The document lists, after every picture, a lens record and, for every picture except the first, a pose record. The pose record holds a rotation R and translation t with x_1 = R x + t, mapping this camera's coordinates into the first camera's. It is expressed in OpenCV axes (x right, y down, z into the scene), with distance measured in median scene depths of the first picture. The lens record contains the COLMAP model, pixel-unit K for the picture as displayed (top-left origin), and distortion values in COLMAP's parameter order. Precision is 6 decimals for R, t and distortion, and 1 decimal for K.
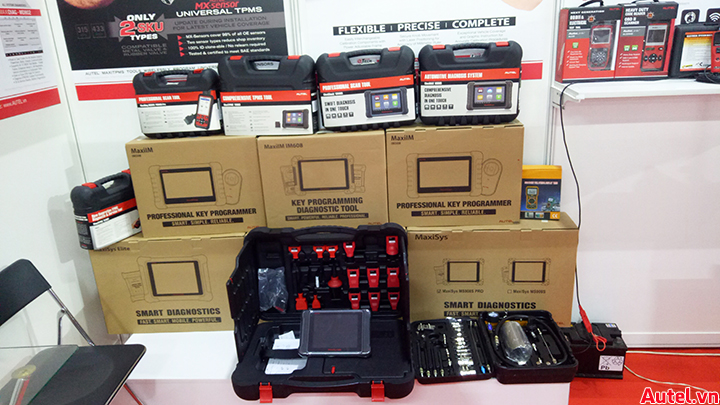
lens RADIAL K [[543.6, 0, 357.5], [0, 543.6, 205.0], [0, 0, 1]] dist [0.019784, -0.028502]
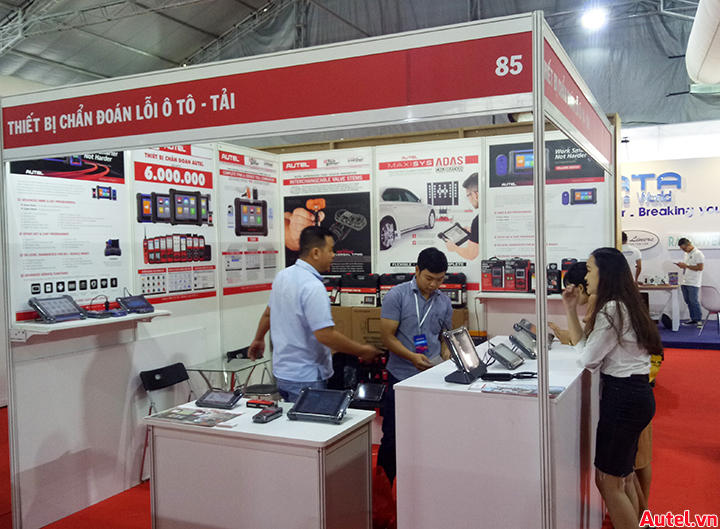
lens RADIAL K [[668.0, 0, 365.8], [0, 668.0, 266.4], [0, 0, 1]] dist [0.014849, 0.000000]
pose [[0.935388, 0.047953, -0.350357, 0.857850], [-0.146043, 0.954708, -0.259238, 0.439255], [0.322057, 0.293655, 0.900025, -1.588616]]
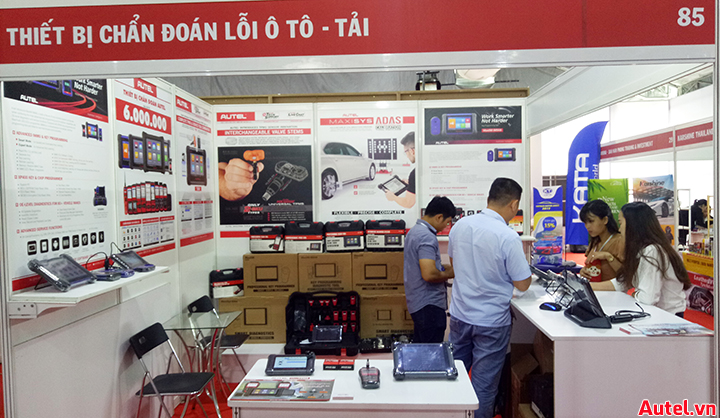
lens RADIAL K [[530.5, 0, 355.0], [0, 530.5, 212.8], [0, 0, 1]] dist [0.014686, -0.008784]
pose [[0.999078, 0.037600, 0.020724, 0.010530], [-0.029802, 0.954837, -0.295633, 0.397386], [-0.030904, 0.294742, 0.955077, -1.334130]]
